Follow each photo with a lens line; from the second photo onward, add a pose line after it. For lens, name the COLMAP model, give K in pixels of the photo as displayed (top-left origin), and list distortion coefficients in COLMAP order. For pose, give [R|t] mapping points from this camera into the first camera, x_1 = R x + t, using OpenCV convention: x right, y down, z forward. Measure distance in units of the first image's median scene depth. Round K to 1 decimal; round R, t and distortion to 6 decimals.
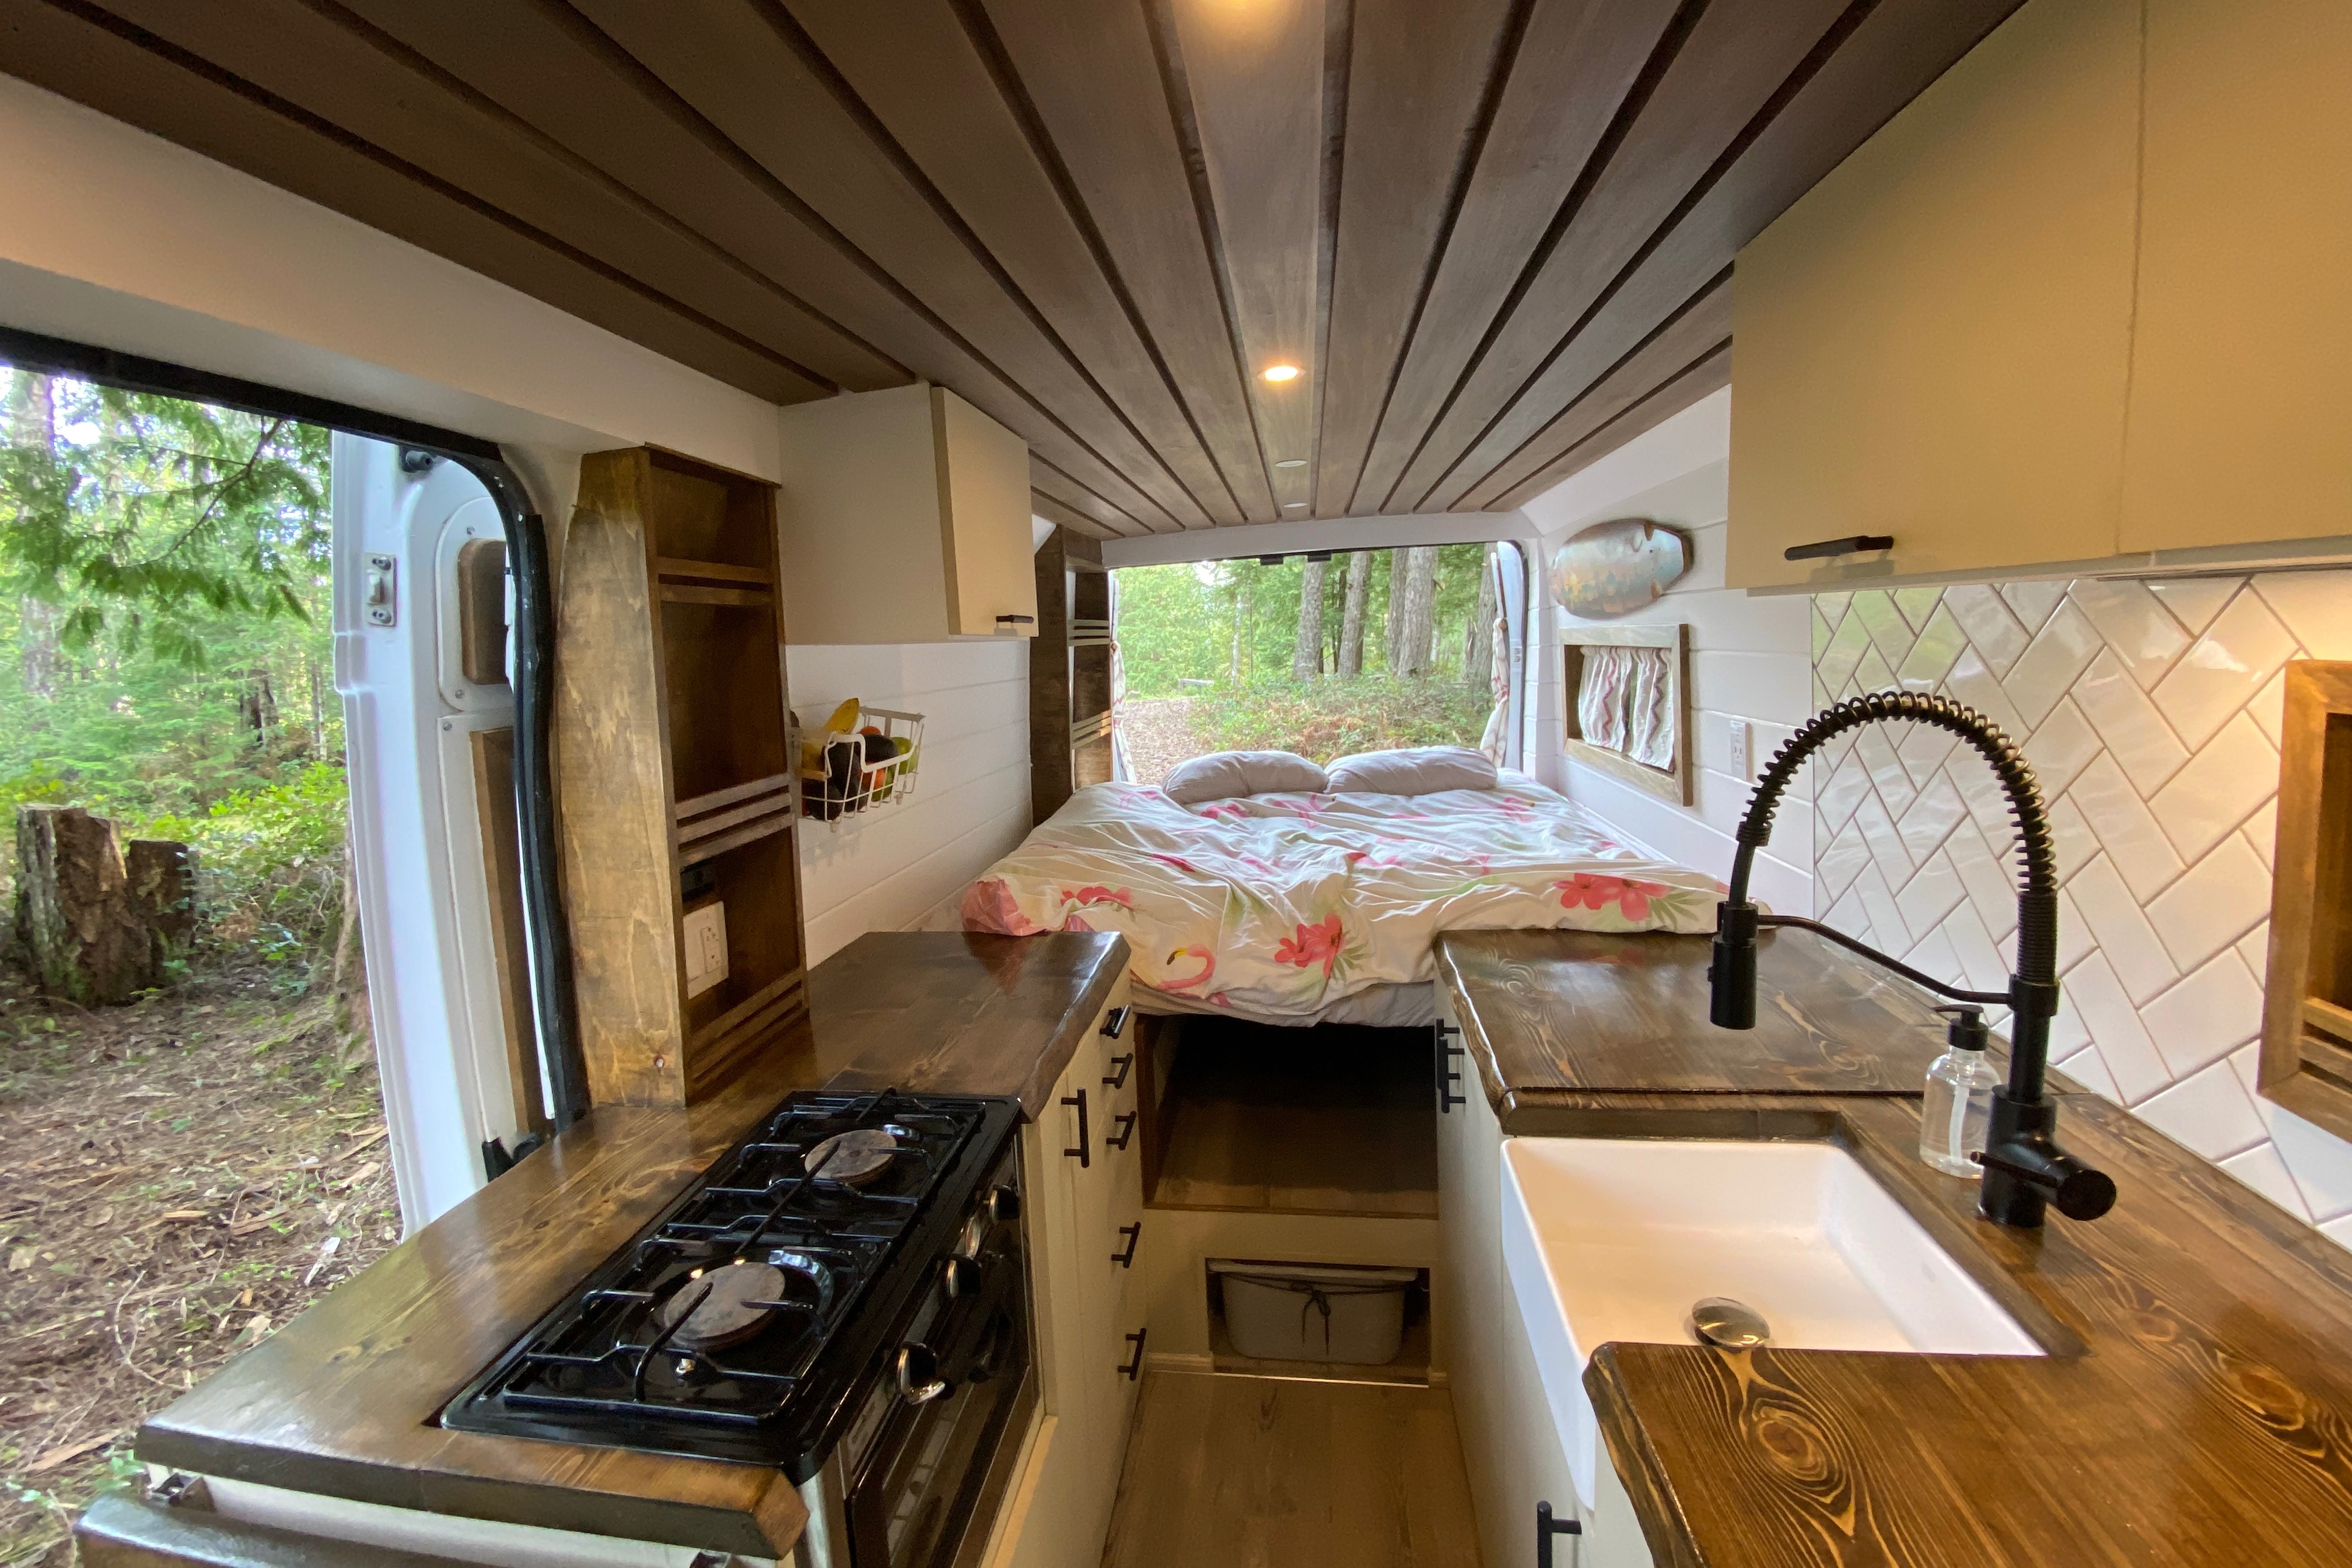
lens RADIAL K [[958.3, 0, 1172.7], [0, 958.3, 781.6], [0, 0, 1]] dist [0.005335, -0.011741]
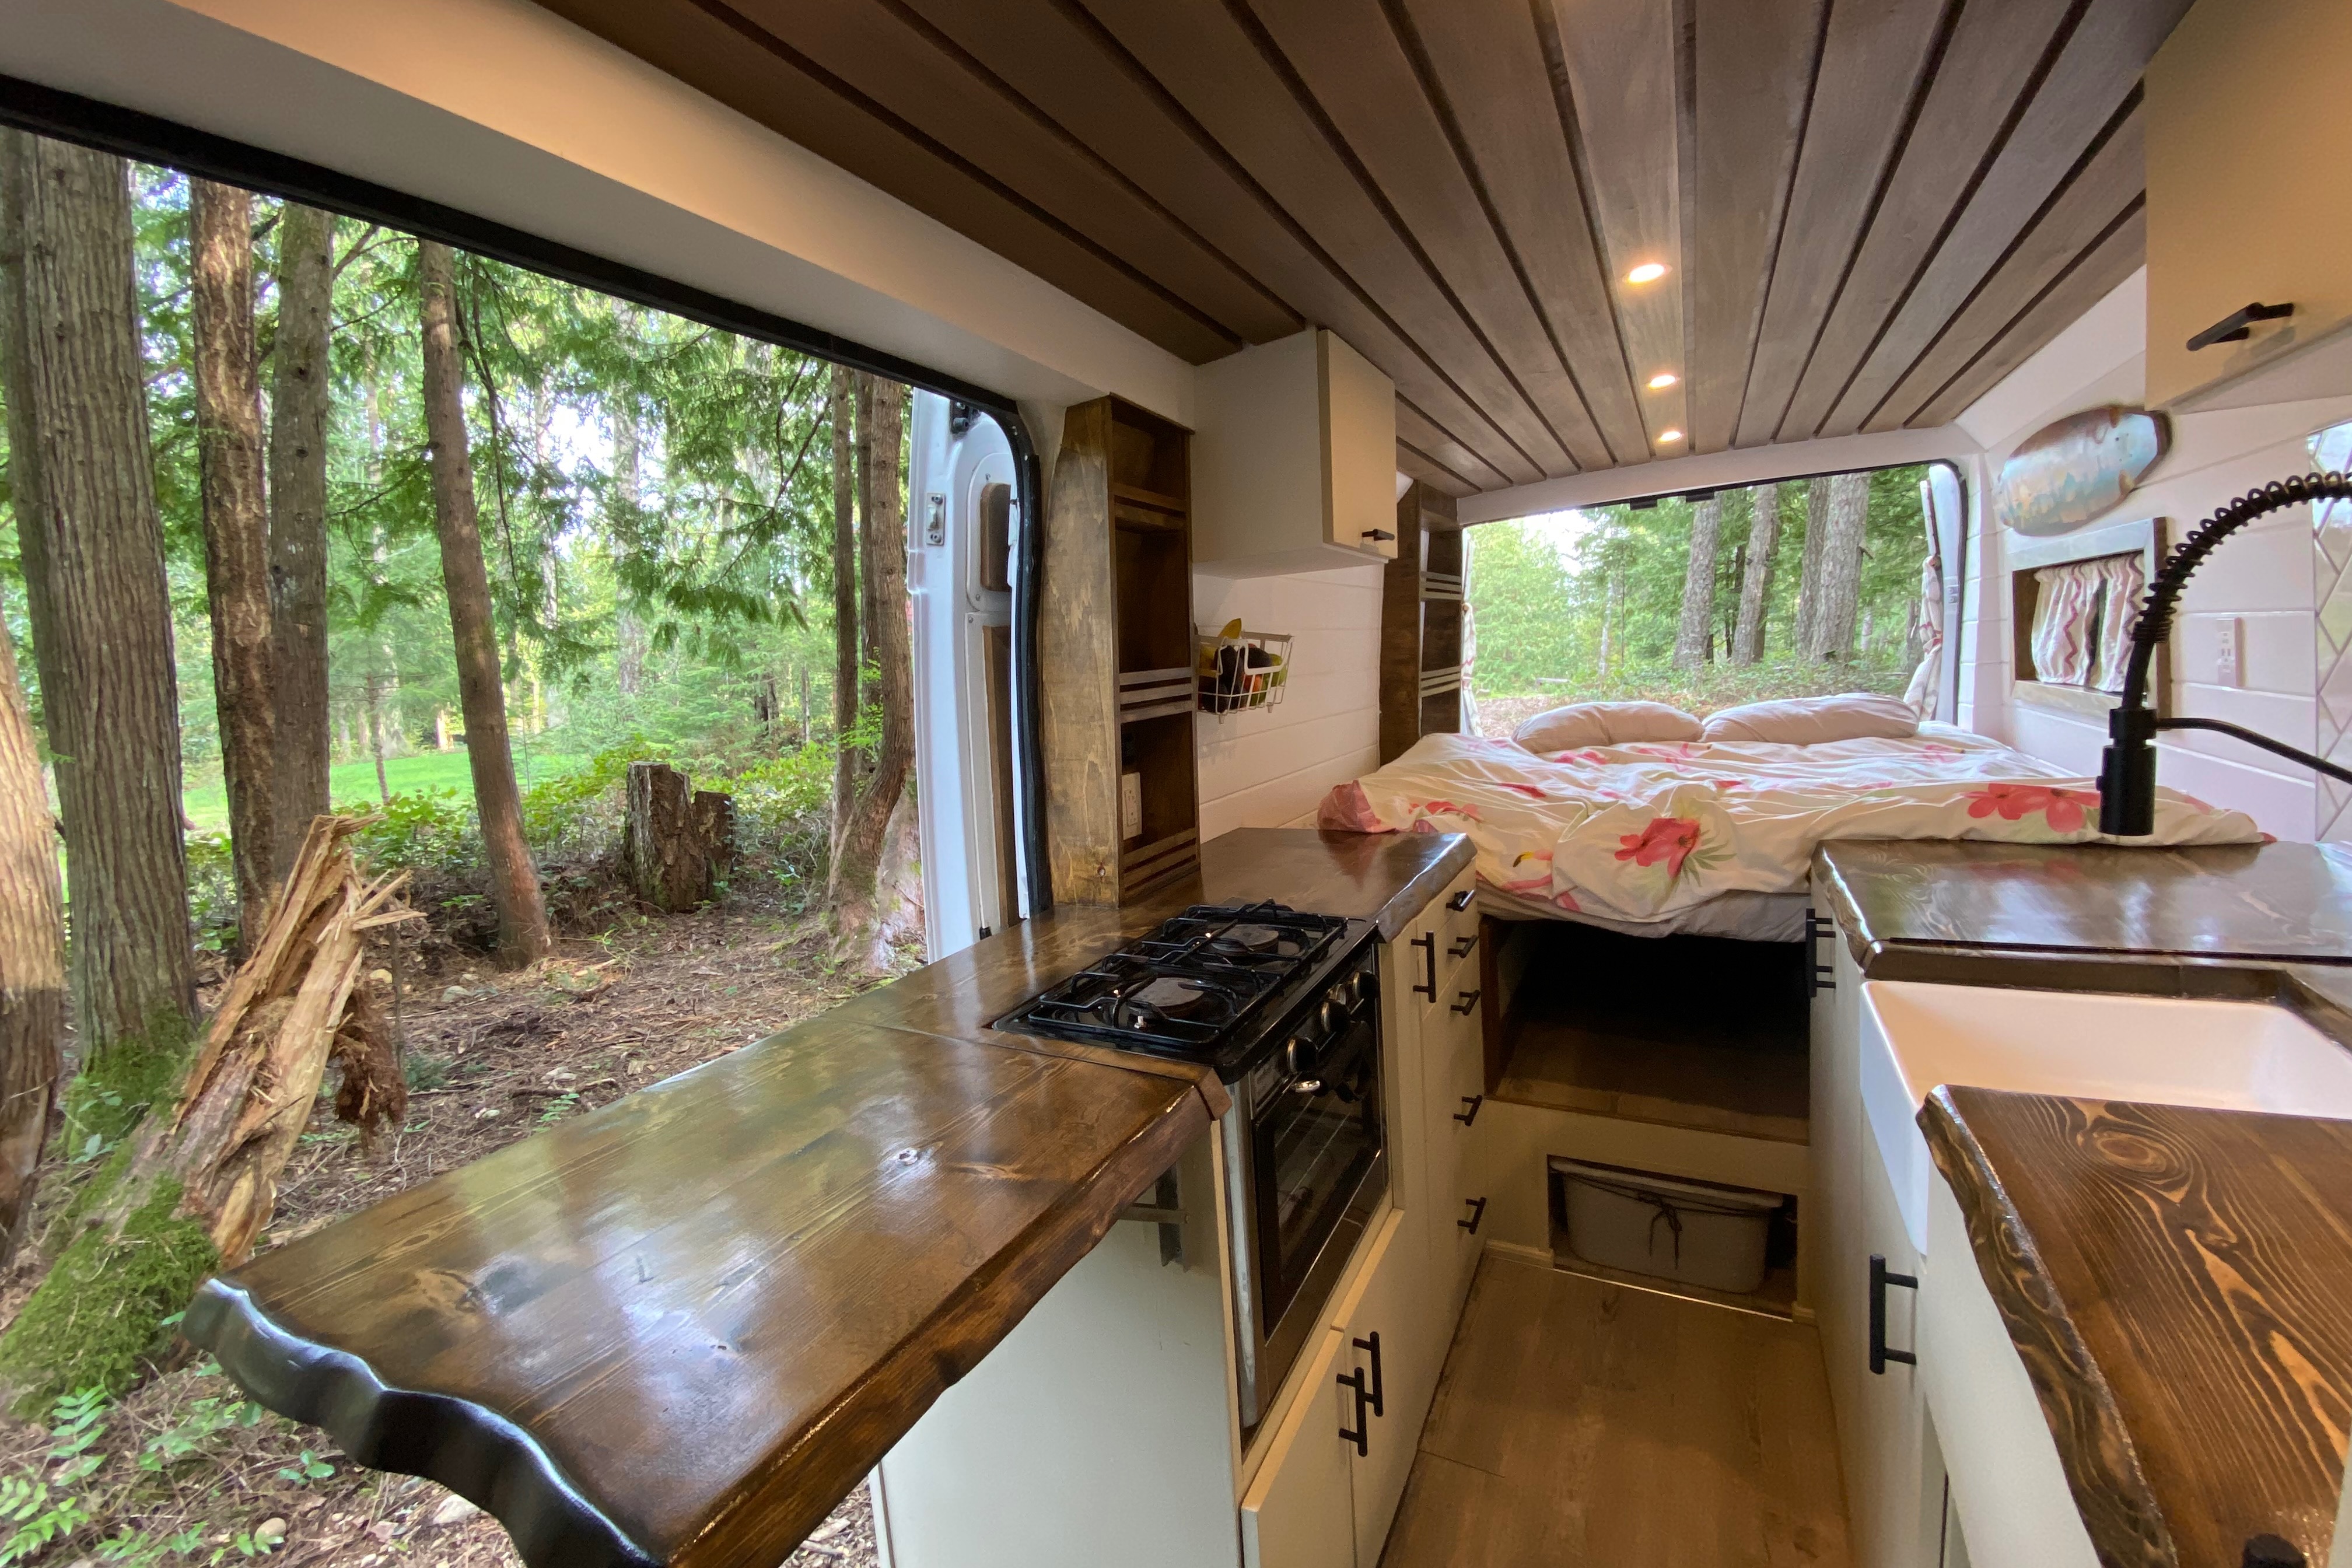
lens RADIAL K [[958.3, 0, 1158.9], [0, 958.3, 785.3], [0, 0, 1]] dist [0.005335, -0.011741]
pose [[0.933752, 0.025219, -0.357030, 0.002324], [-0.024631, 0.999677, 0.006193, 0.122594], [0.357071, 0.003011, 0.934072, -0.148526]]
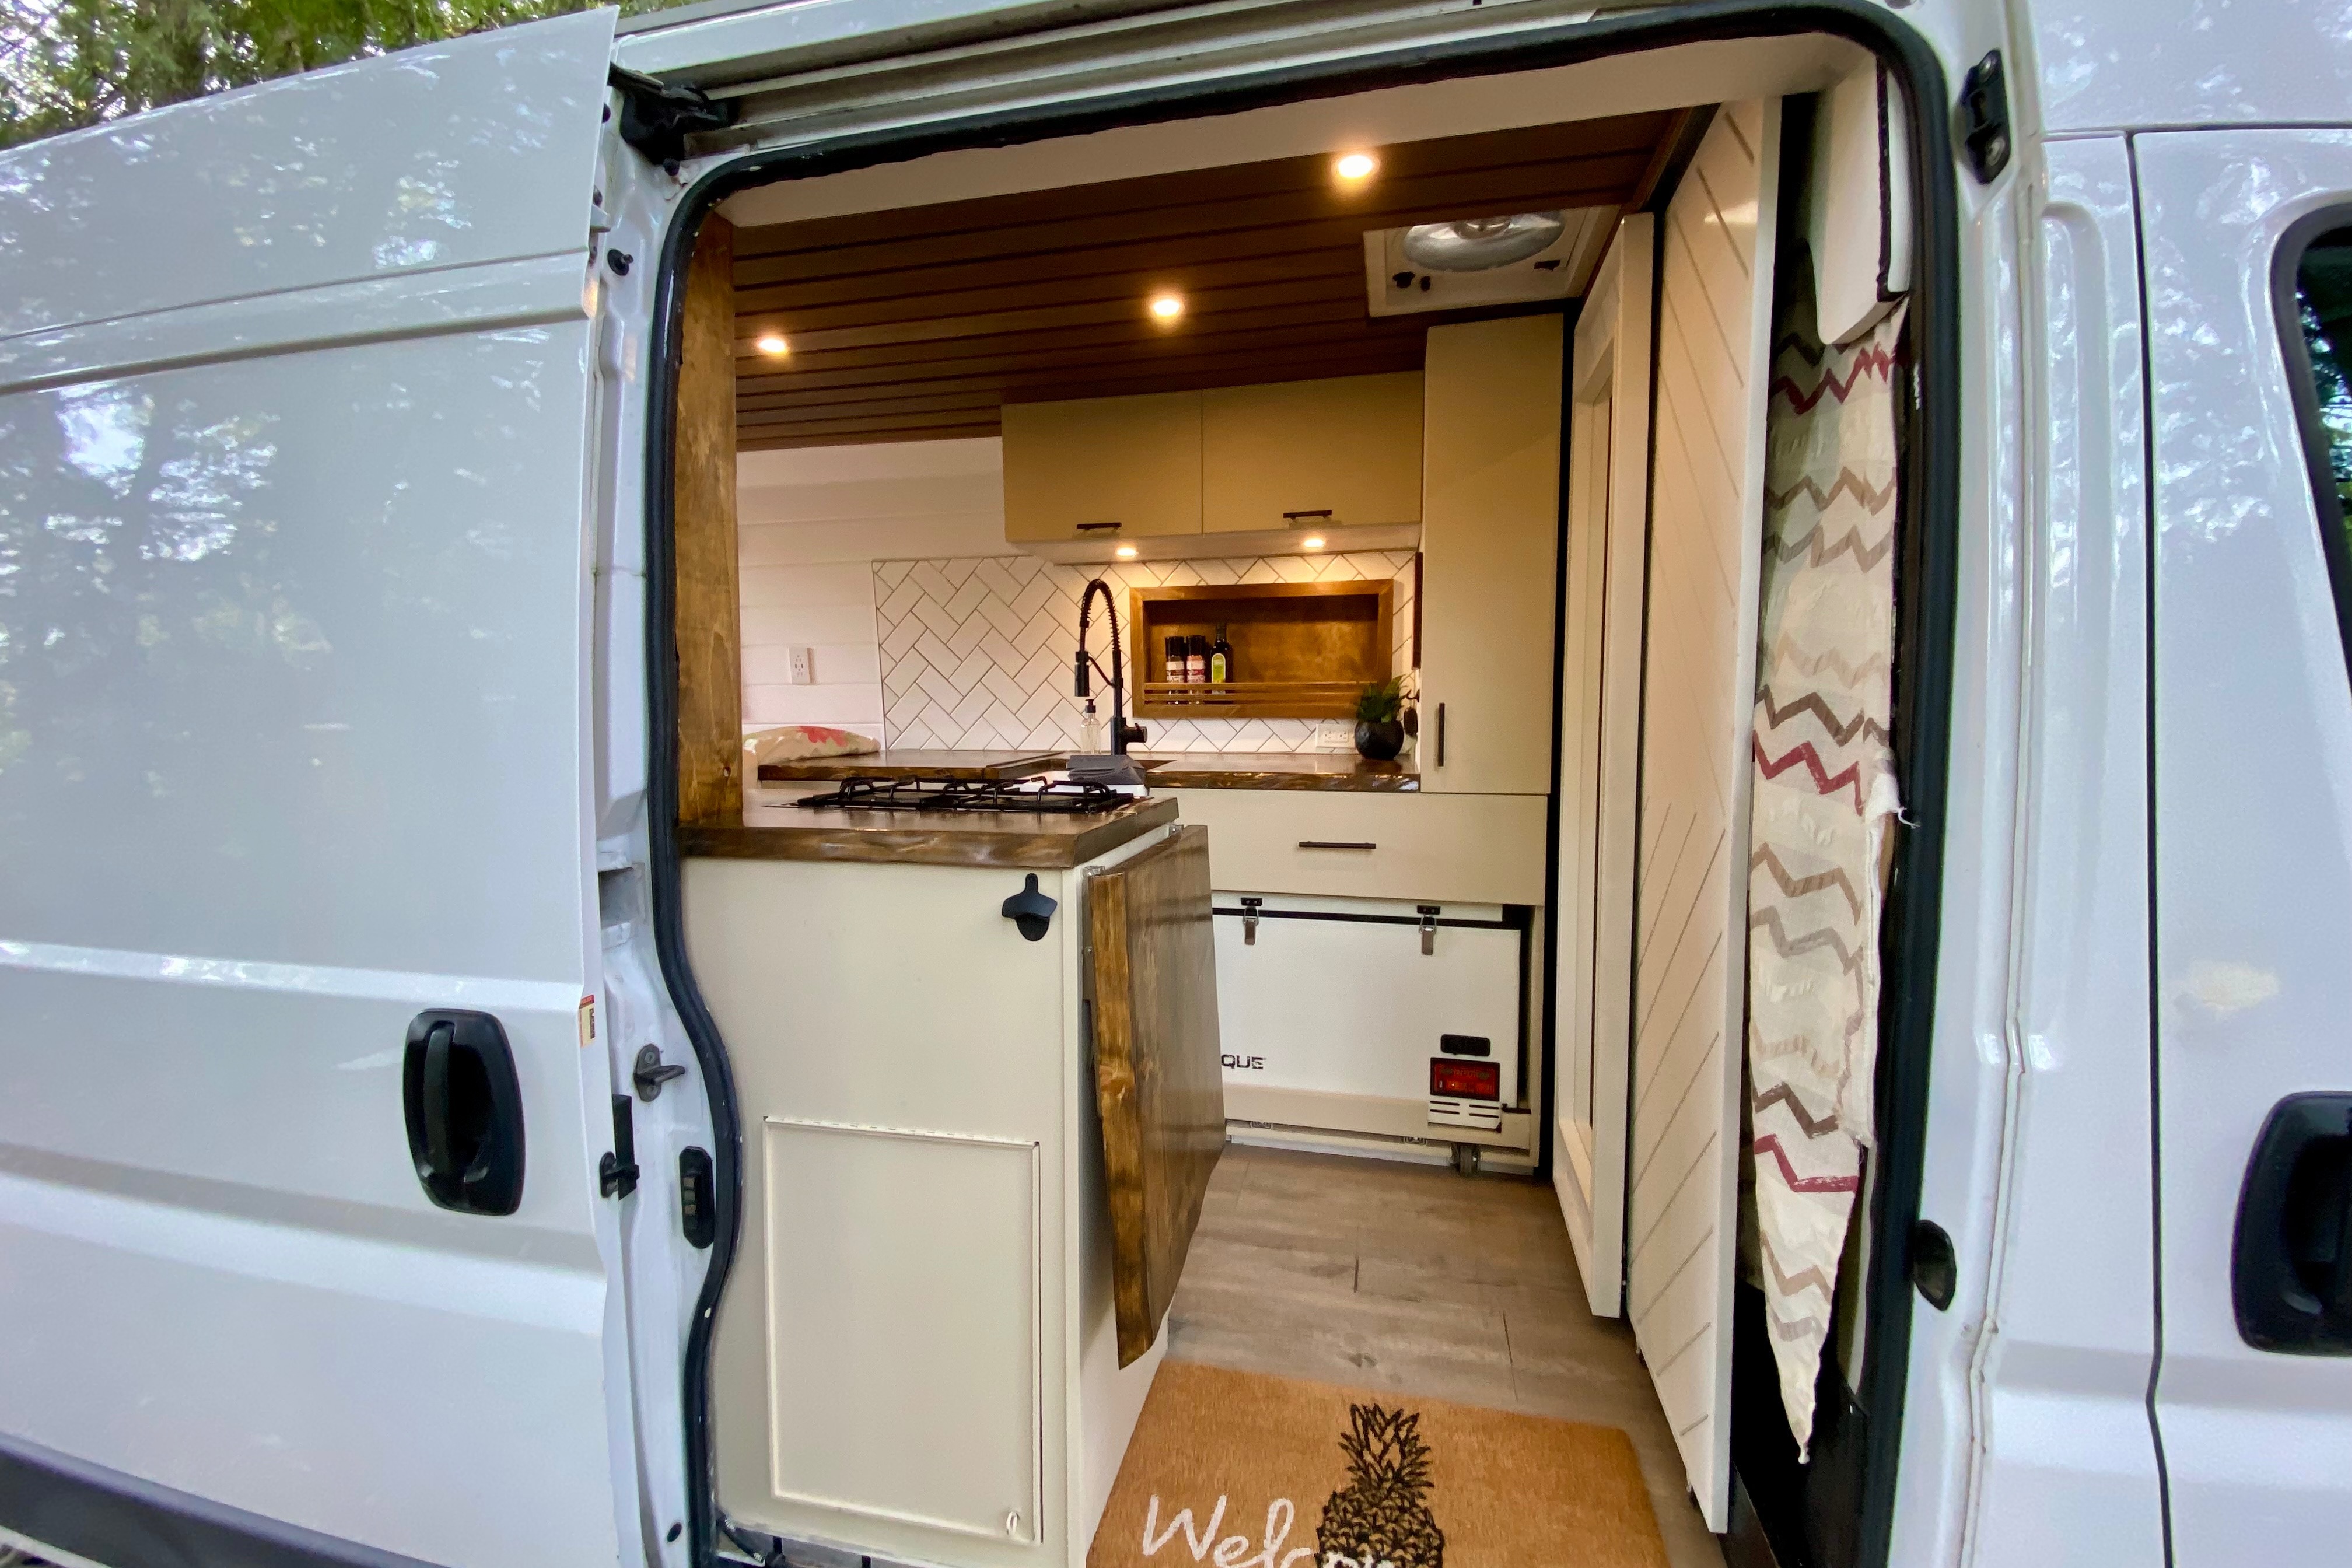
lens RADIAL K [[958.3, 0, 1173.7], [0, 958.3, 793.0], [0, 0, 1]] dist [0.005335, -0.011741]
pose [[0.080994, -0.041748, 0.995840, -1.173212], [0.150326, 0.988205, 0.029201, 0.270160], [-0.985313, 0.147335, 0.086315, 0.315132]]
